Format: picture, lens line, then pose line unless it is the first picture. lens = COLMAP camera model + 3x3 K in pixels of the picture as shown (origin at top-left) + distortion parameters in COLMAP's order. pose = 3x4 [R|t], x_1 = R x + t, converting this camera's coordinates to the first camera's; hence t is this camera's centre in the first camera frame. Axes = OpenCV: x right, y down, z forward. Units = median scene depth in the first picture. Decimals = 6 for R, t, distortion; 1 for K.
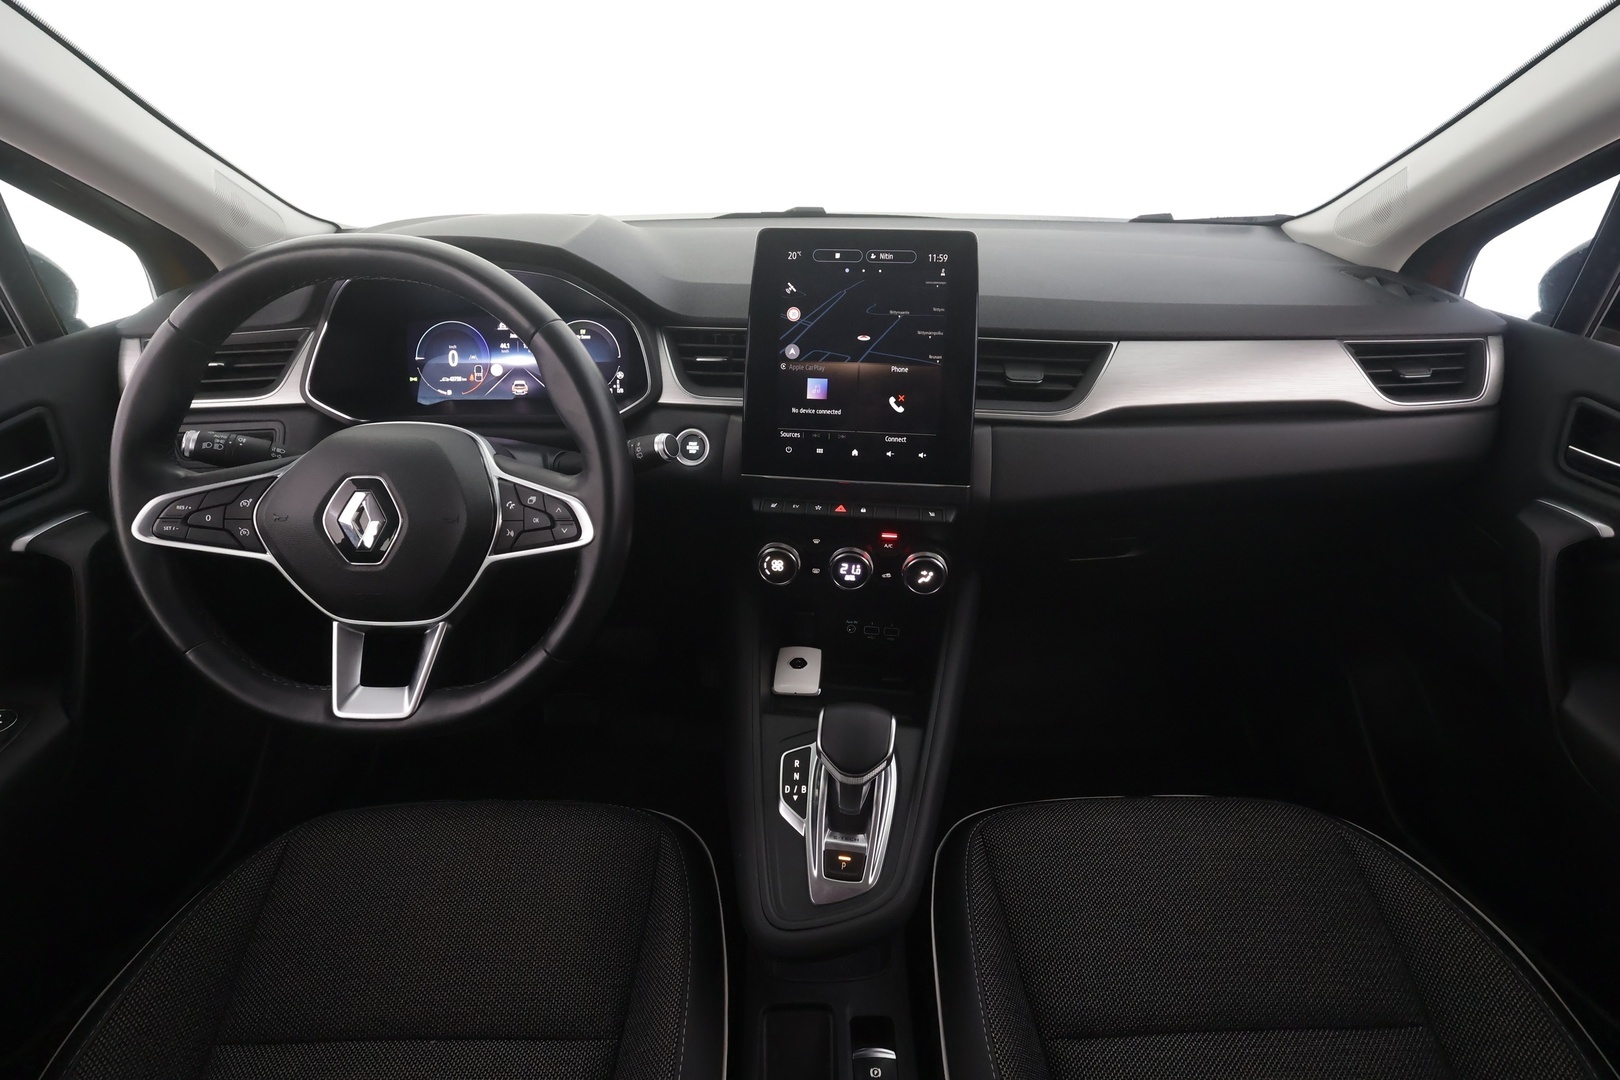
lens RADIAL K [[748.6, 0, 809.4], [0, 748.6, 542.0], [0, 0, 1]] dist [0.001520, 0.000279]
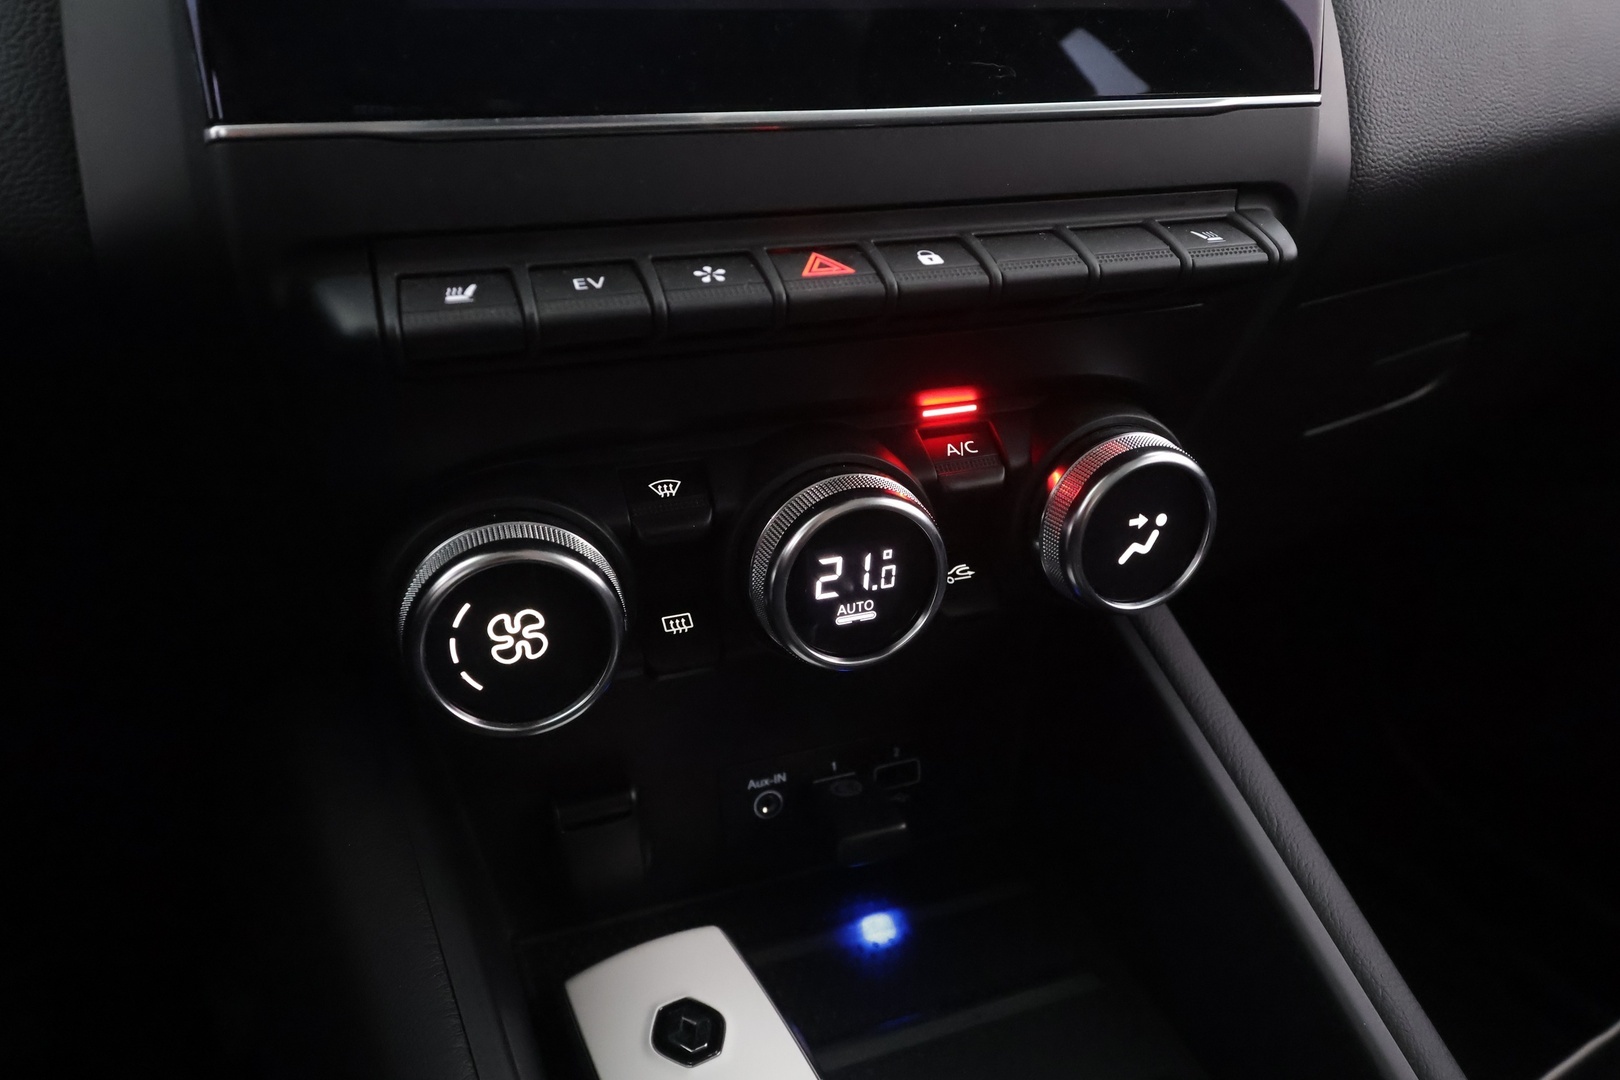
lens RADIAL K [[1037.3, 0, 802.5], [0, 1037.3, 529.7], [0, 0, 1]] dist [0.015662, 0.002360]
pose [[0.896953, -0.196875, 0.395873, -0.083632], [0.216689, 0.976225, -0.005471, 0.022930], [-0.385384, 0.090688, 0.918289, 0.760532]]
